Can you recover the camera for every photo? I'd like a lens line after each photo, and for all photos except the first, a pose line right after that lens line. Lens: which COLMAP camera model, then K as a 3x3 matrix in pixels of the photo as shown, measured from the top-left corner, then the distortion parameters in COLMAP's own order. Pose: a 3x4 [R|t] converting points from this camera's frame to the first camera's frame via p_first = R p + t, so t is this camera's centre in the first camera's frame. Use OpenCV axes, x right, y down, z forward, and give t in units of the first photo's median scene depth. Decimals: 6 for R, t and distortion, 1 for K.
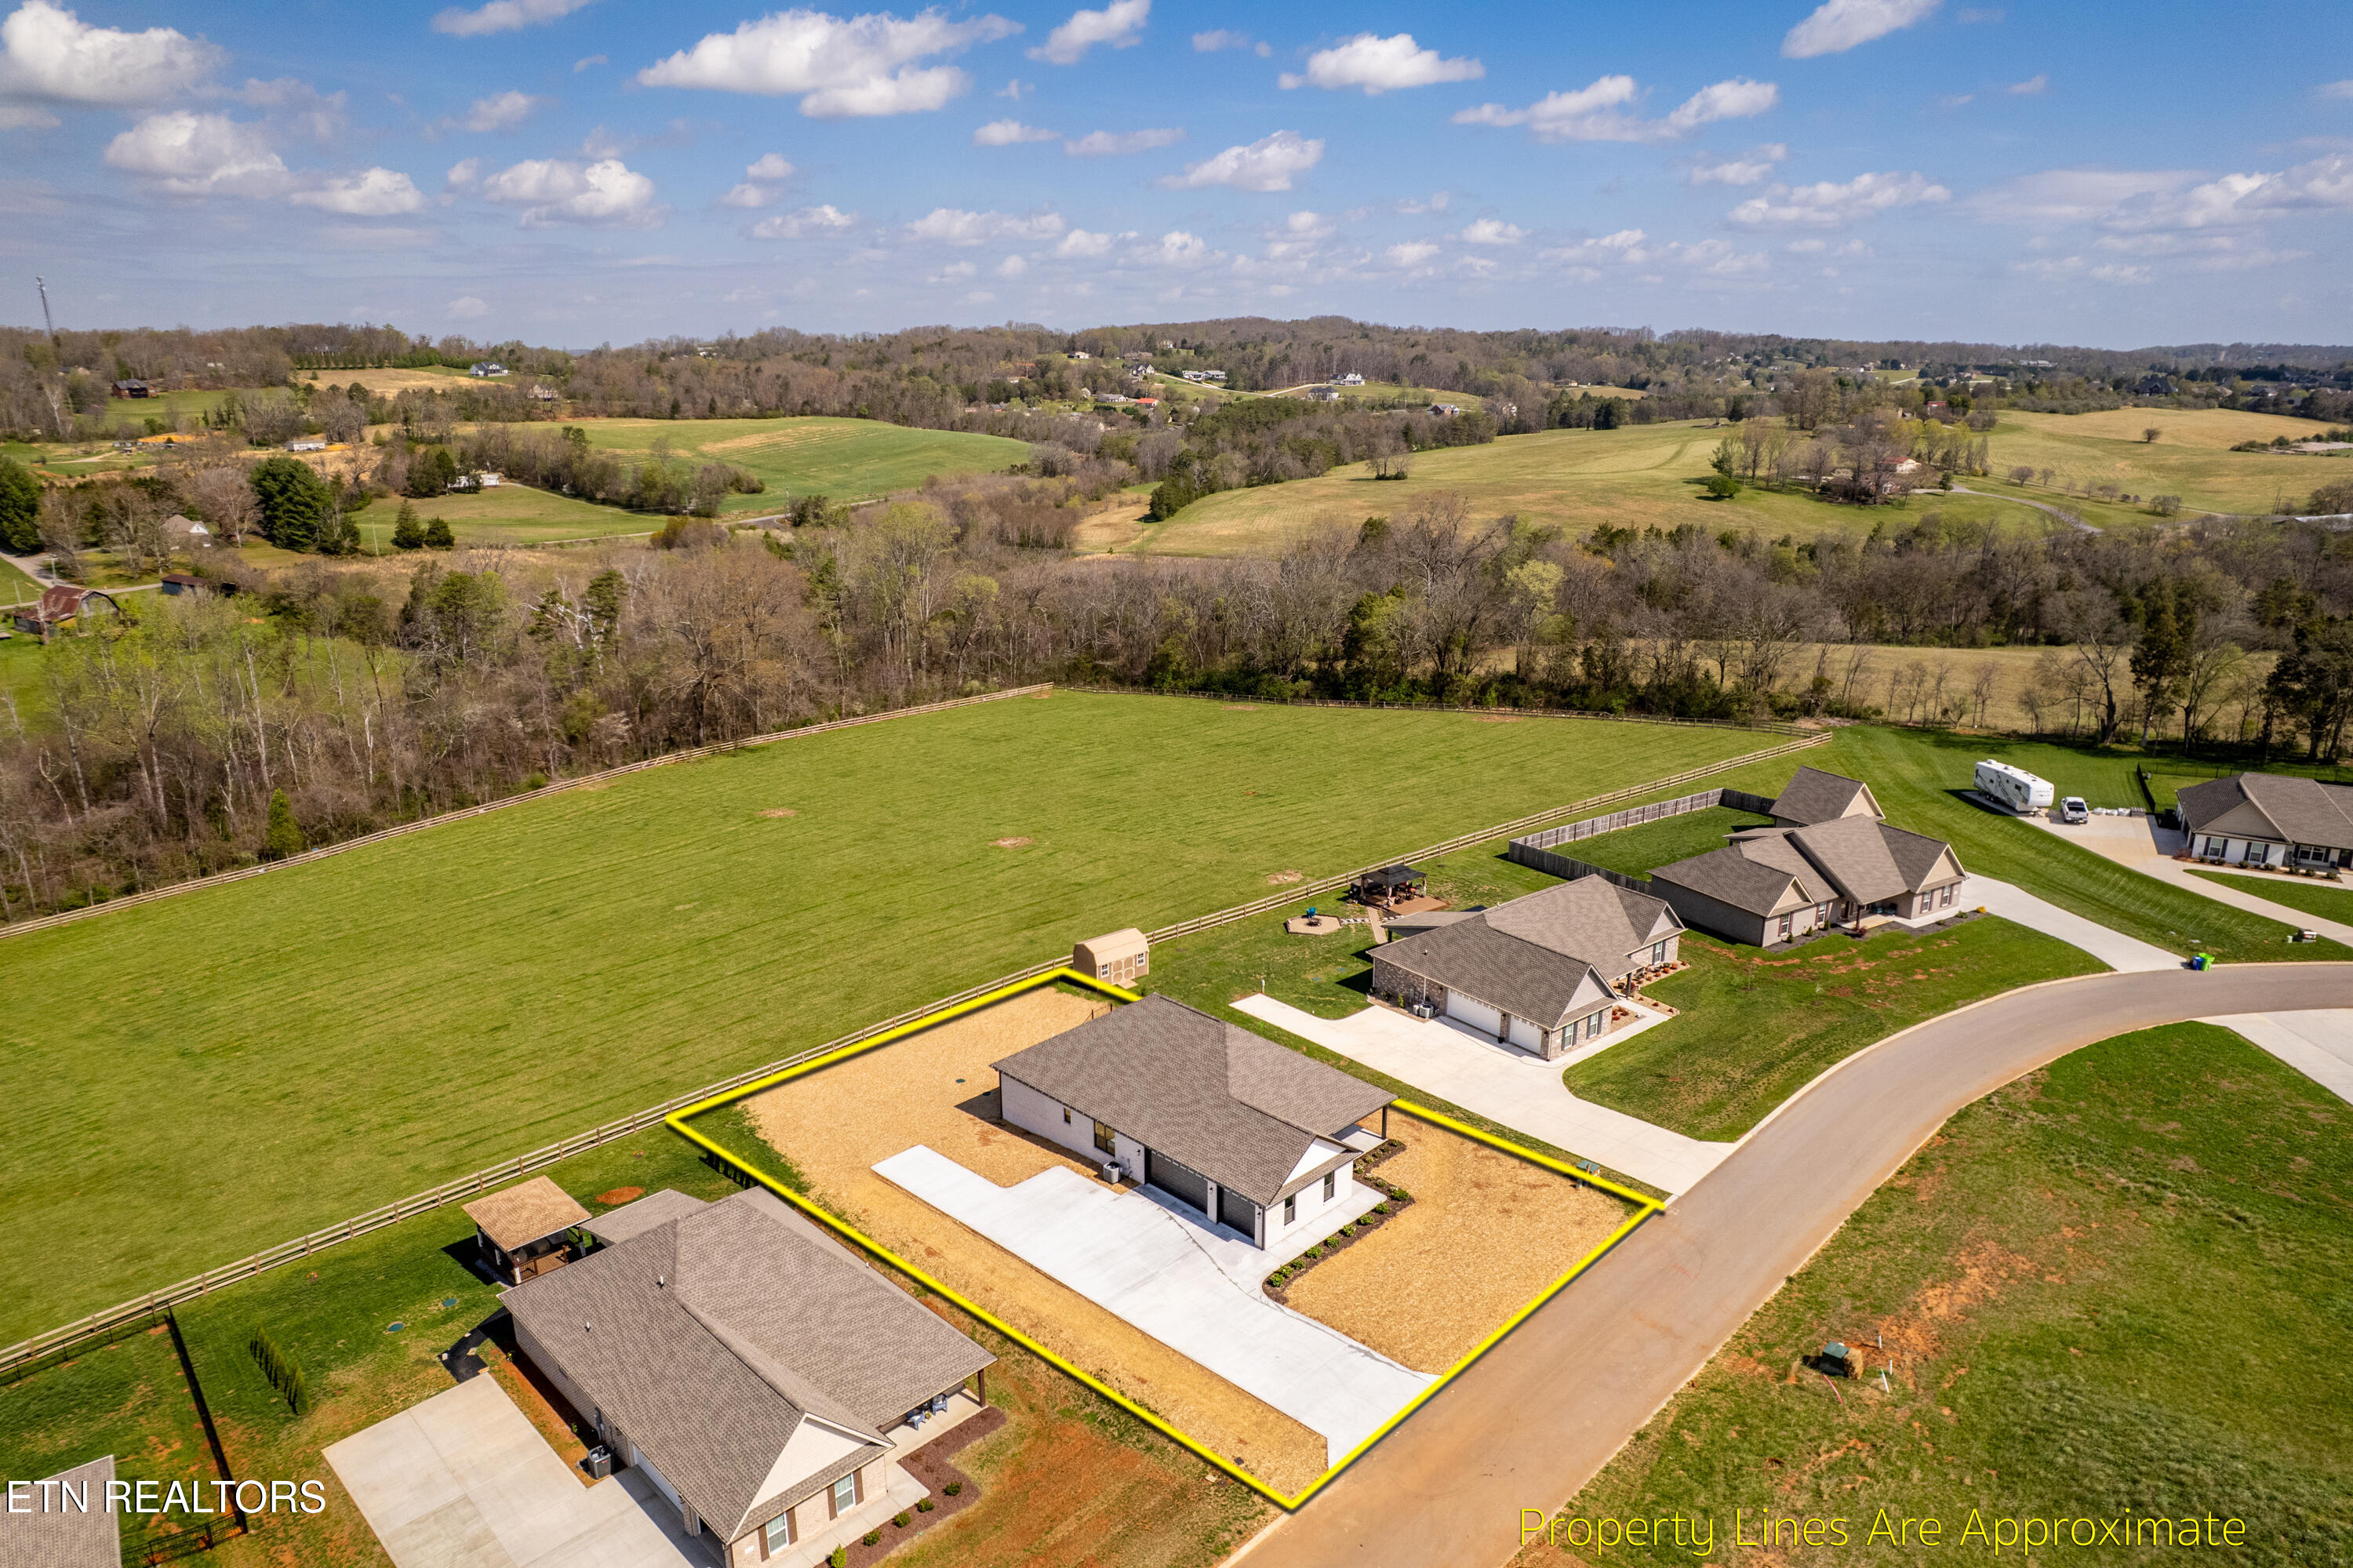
lens RADIAL K [[1504.6, 0, 1176.6], [0, 1504.6, 791.6], [0, 0, 1]] dist [-0.074353, 0.064155]
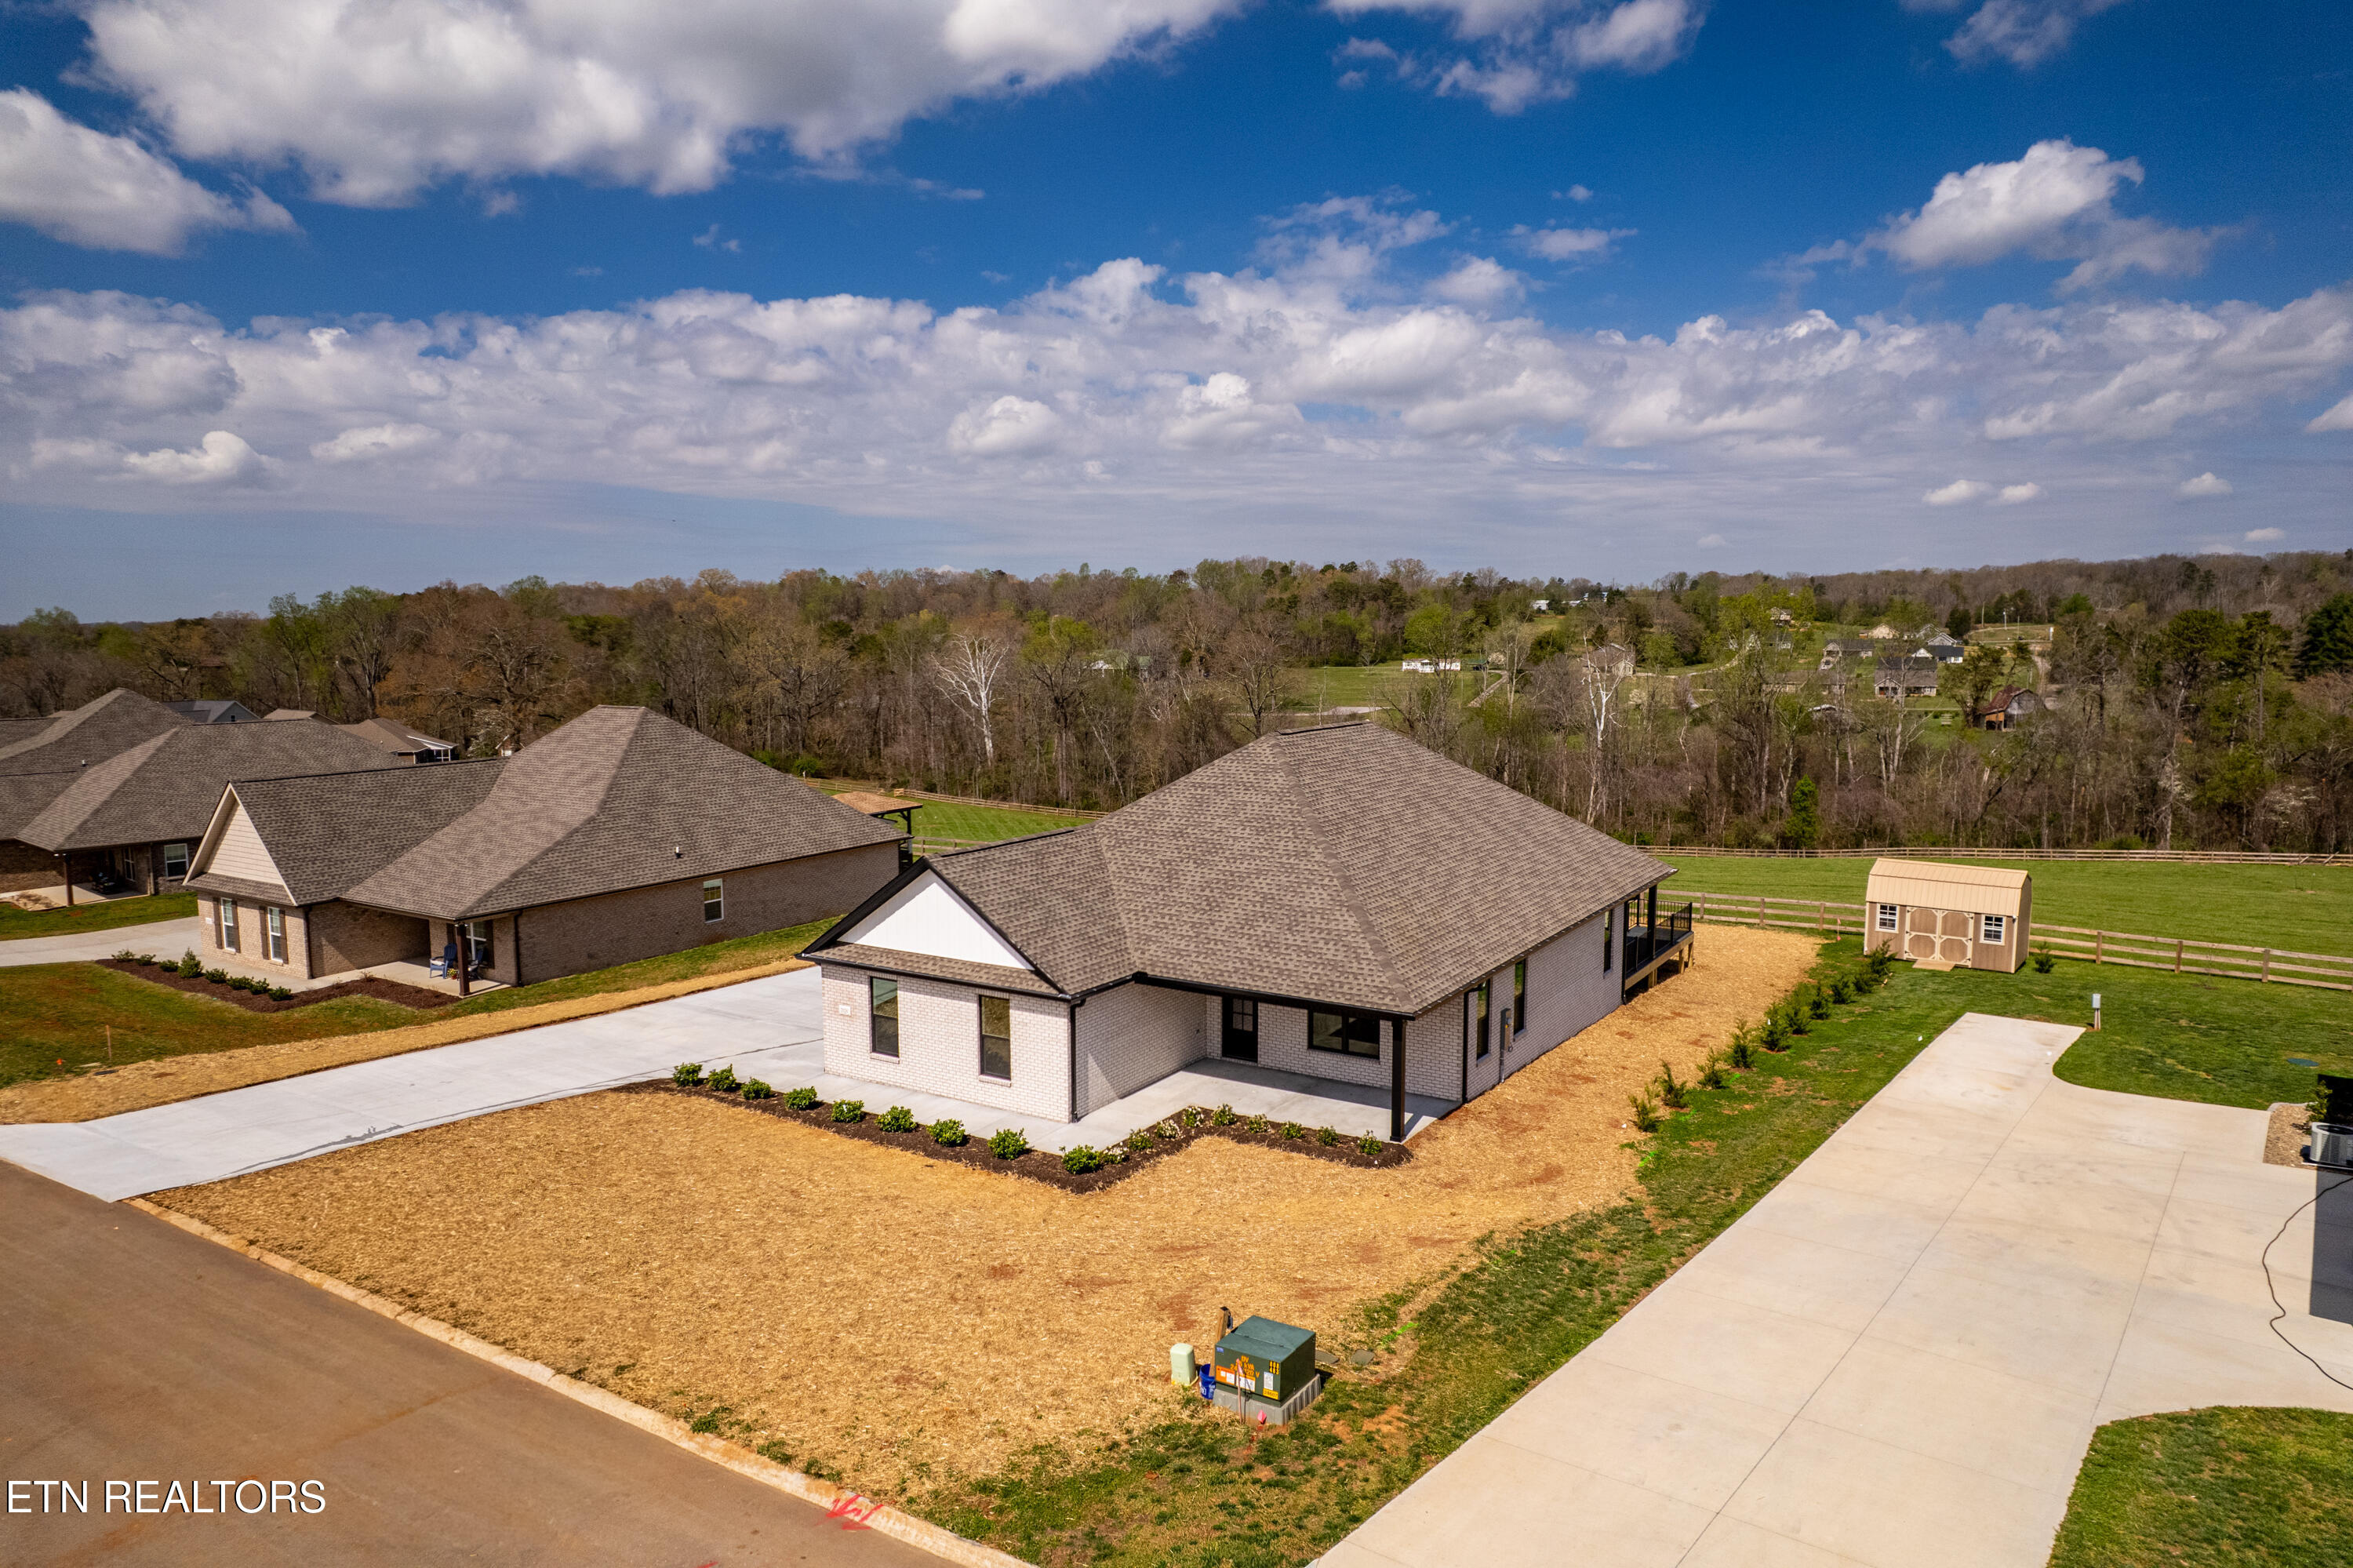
lens RADIAL K [[1504.6, 0, 1176.6], [0, 1504.6, 791.6], [0, 0, 1]] dist [-0.074353, 0.064155]
pose [[0.220226, 0.110629, -0.969155, 0.270751], [-0.272924, 0.960854, 0.047664, 0.092297], [0.936490, 0.254009, 0.241798, 0.511784]]
